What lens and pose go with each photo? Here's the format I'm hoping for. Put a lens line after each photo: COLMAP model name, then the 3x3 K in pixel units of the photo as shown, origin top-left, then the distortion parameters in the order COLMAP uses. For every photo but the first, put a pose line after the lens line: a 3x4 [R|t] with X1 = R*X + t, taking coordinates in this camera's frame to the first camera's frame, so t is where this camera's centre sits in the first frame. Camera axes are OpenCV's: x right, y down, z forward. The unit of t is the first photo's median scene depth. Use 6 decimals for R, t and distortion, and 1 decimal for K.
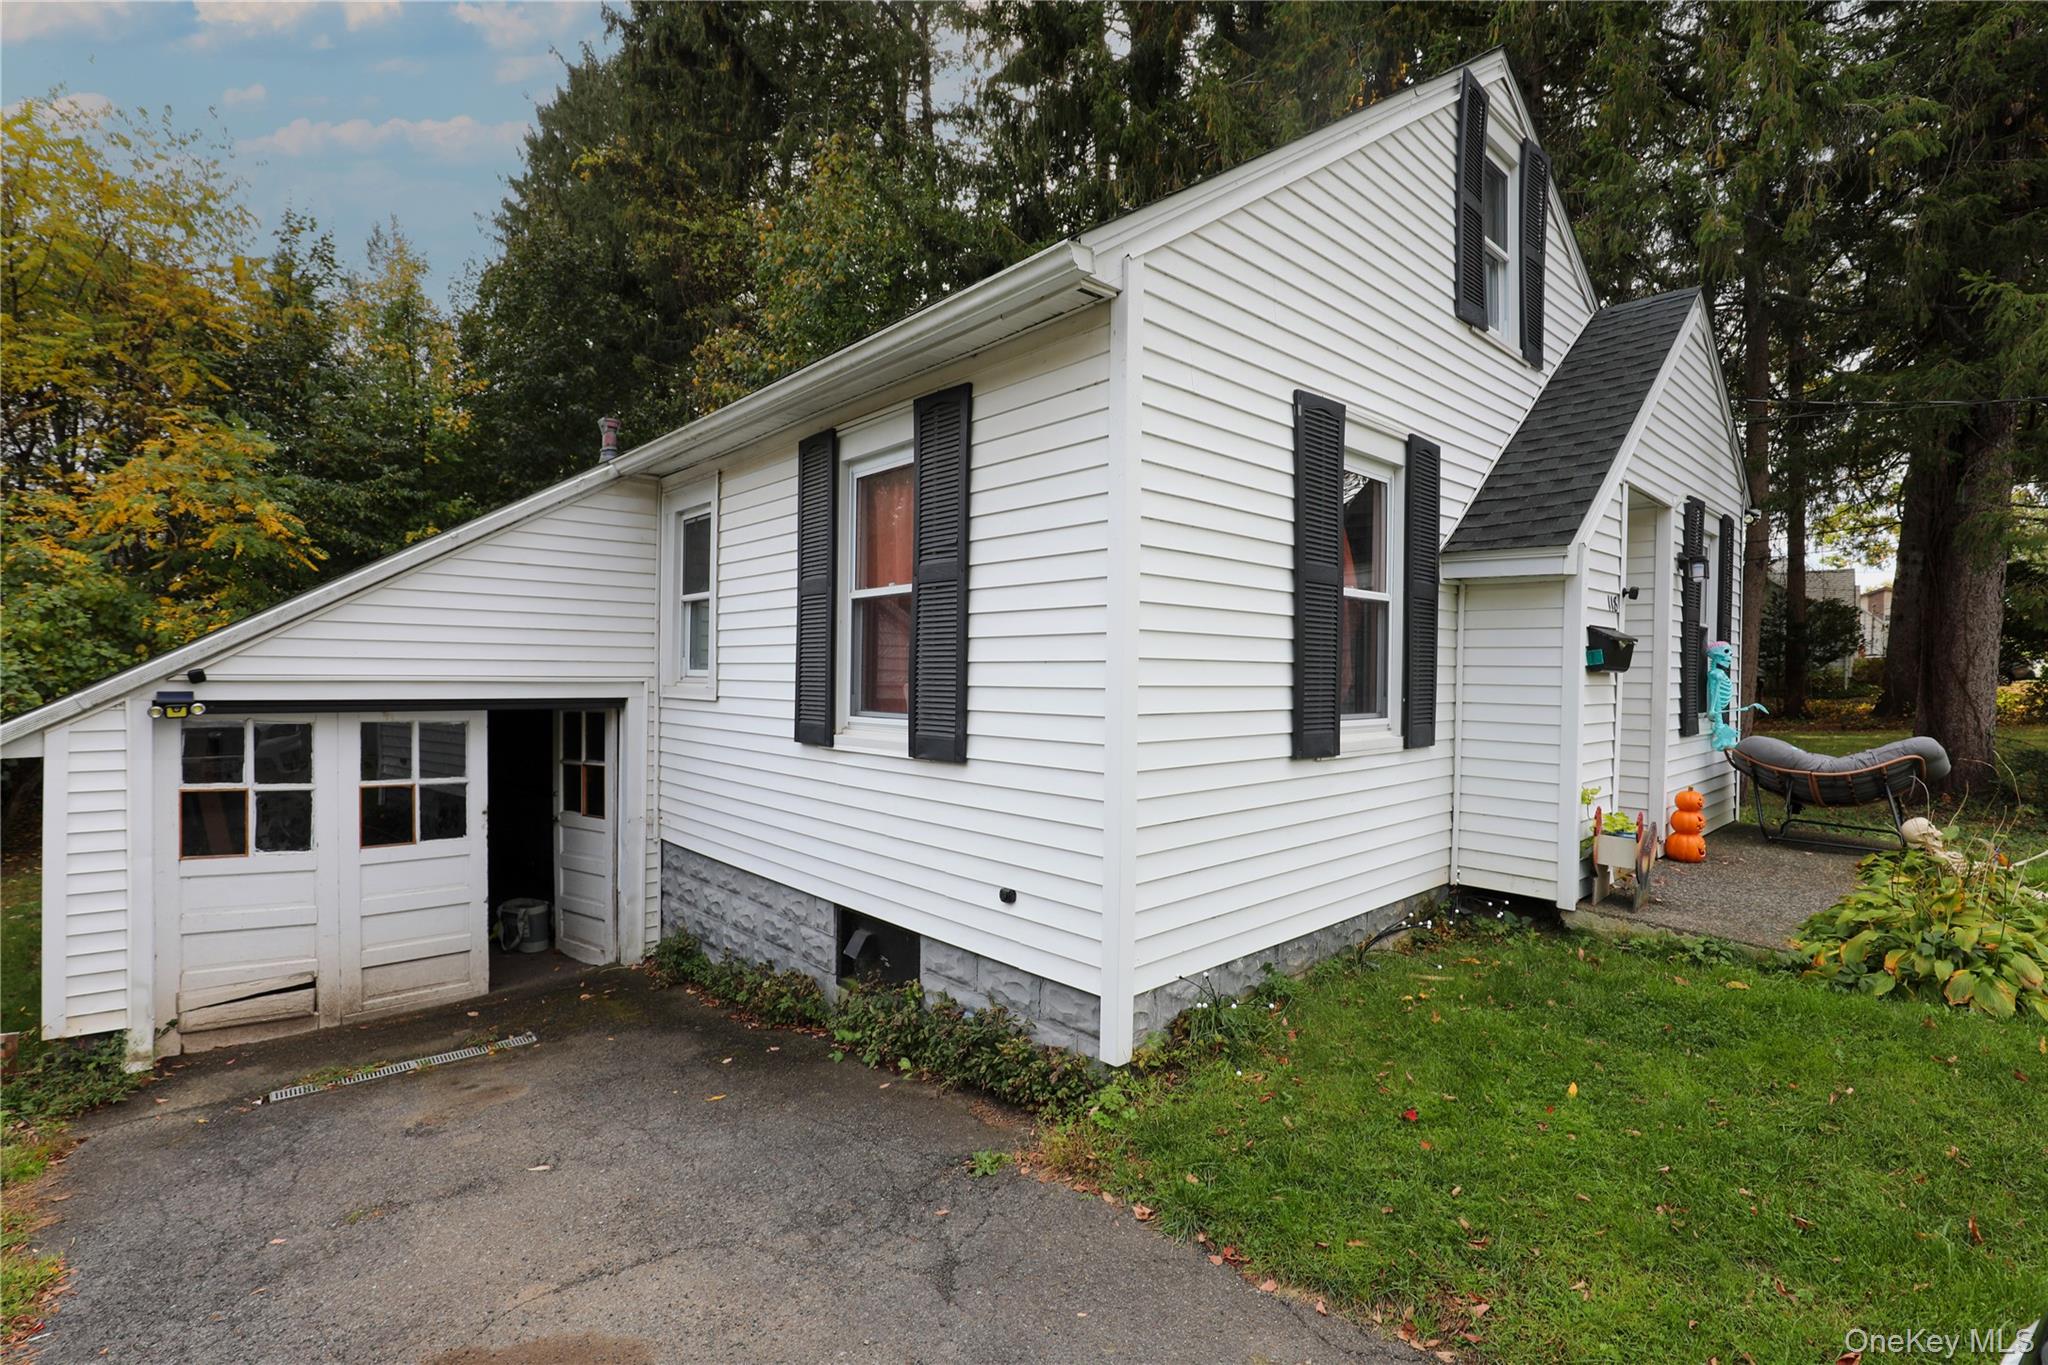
lens RADIAL K [[930.2, 0, 1022.4], [0, 930.2, 682.5], [0, 0, 1]] dist [0.000534, 0.000359]
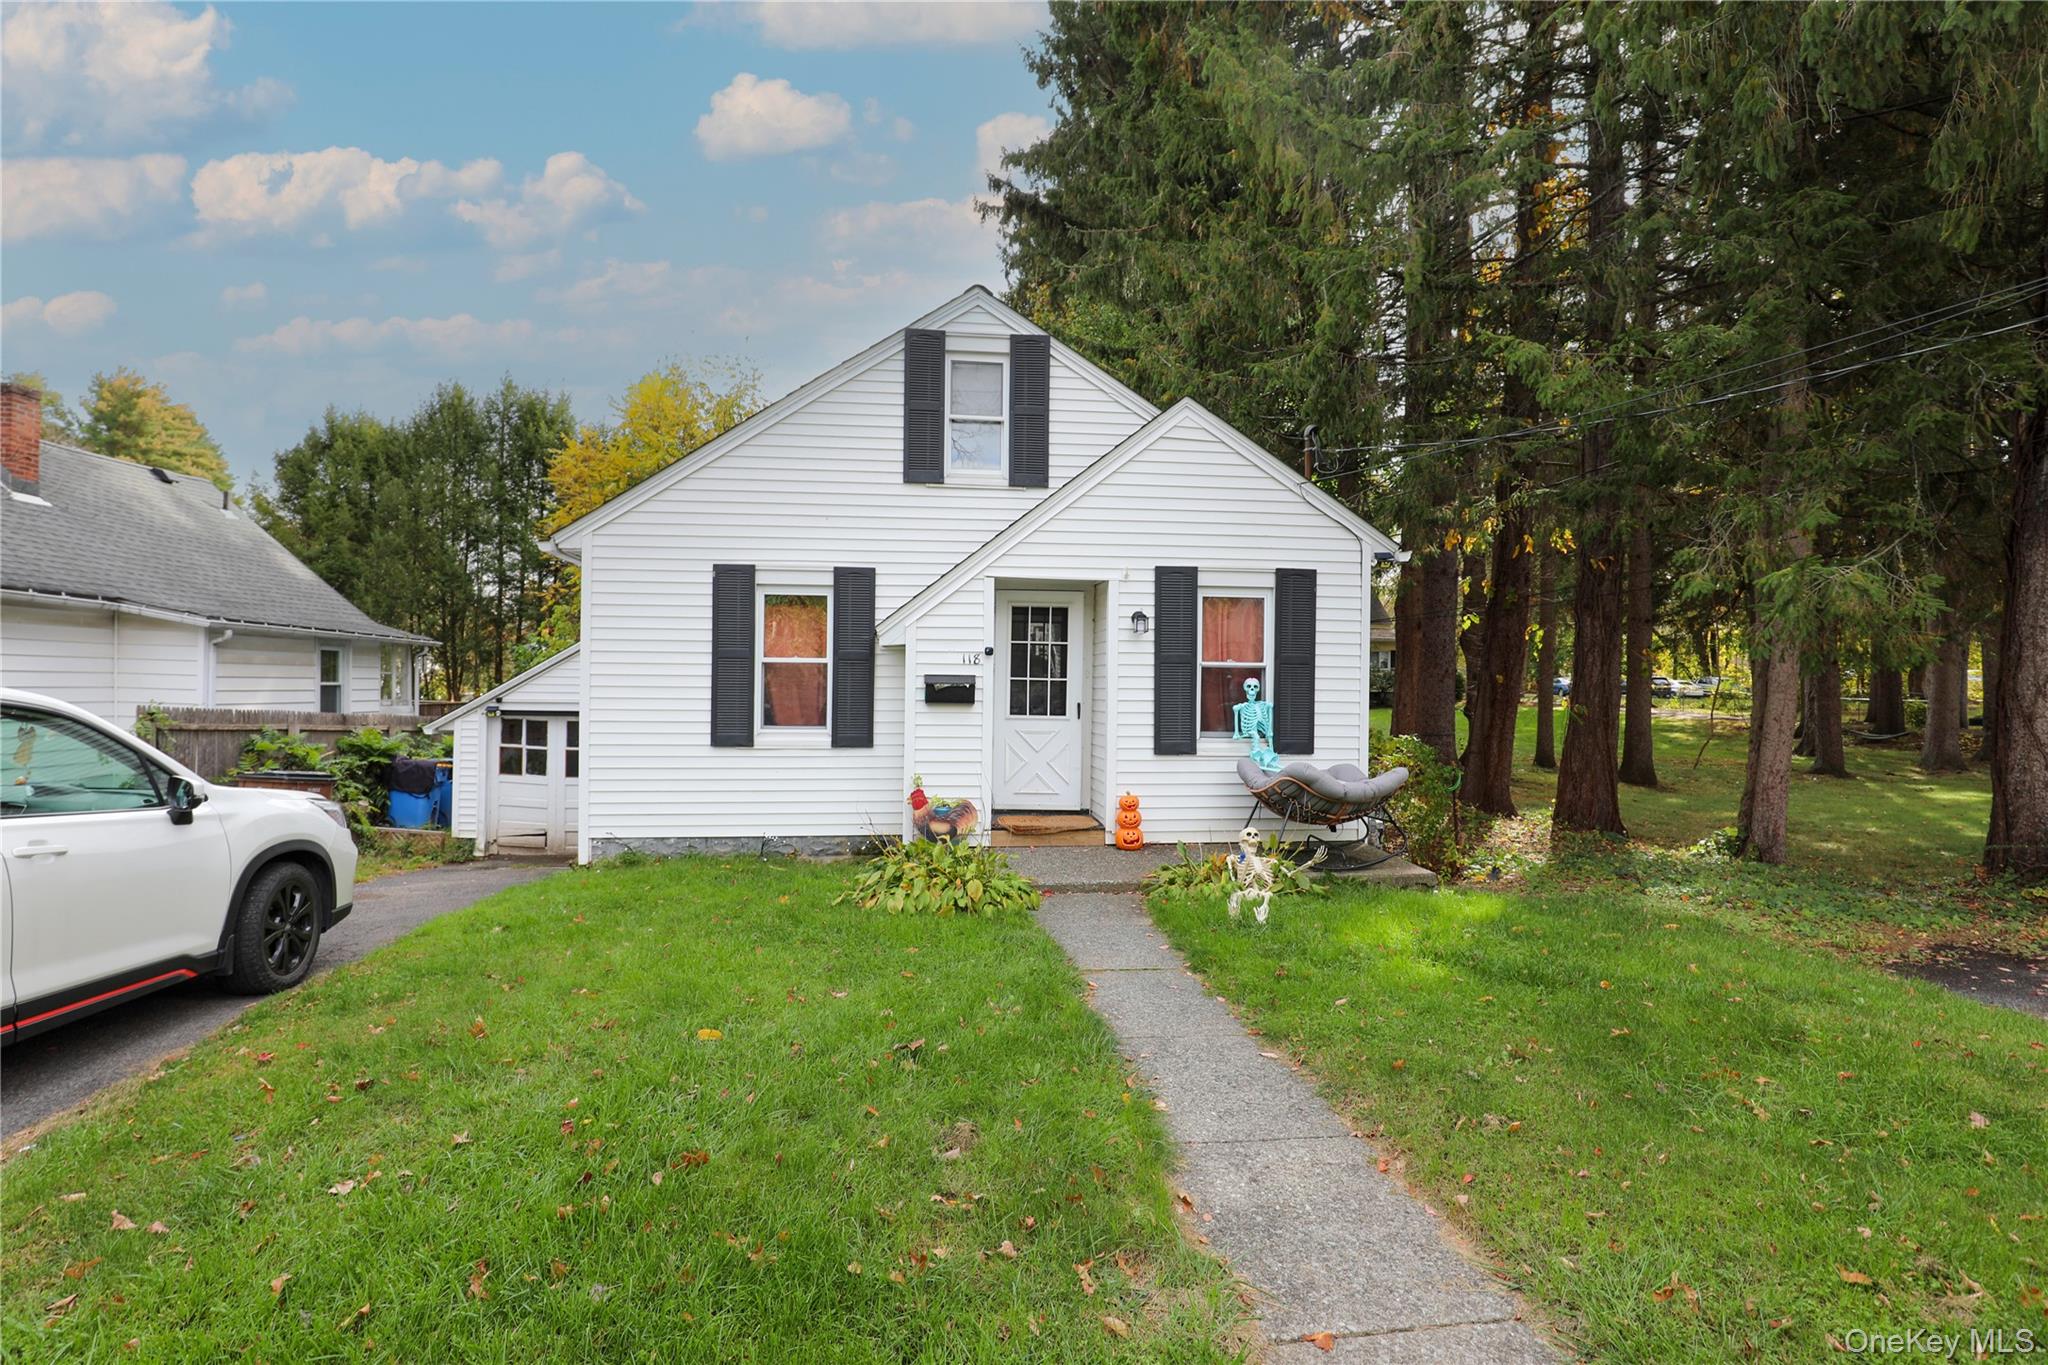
lens RADIAL K [[930.2, 0, 1025.8], [0, 930.2, 686.1], [0, 0, 1]] dist [0.000534, 0.000359]
pose [[0.827205, -0.005392, -0.561875, 1.621921], [0.000010, 0.999954, -0.009582, -0.019501], [0.561901, 0.007921, 0.827167, -0.249469]]
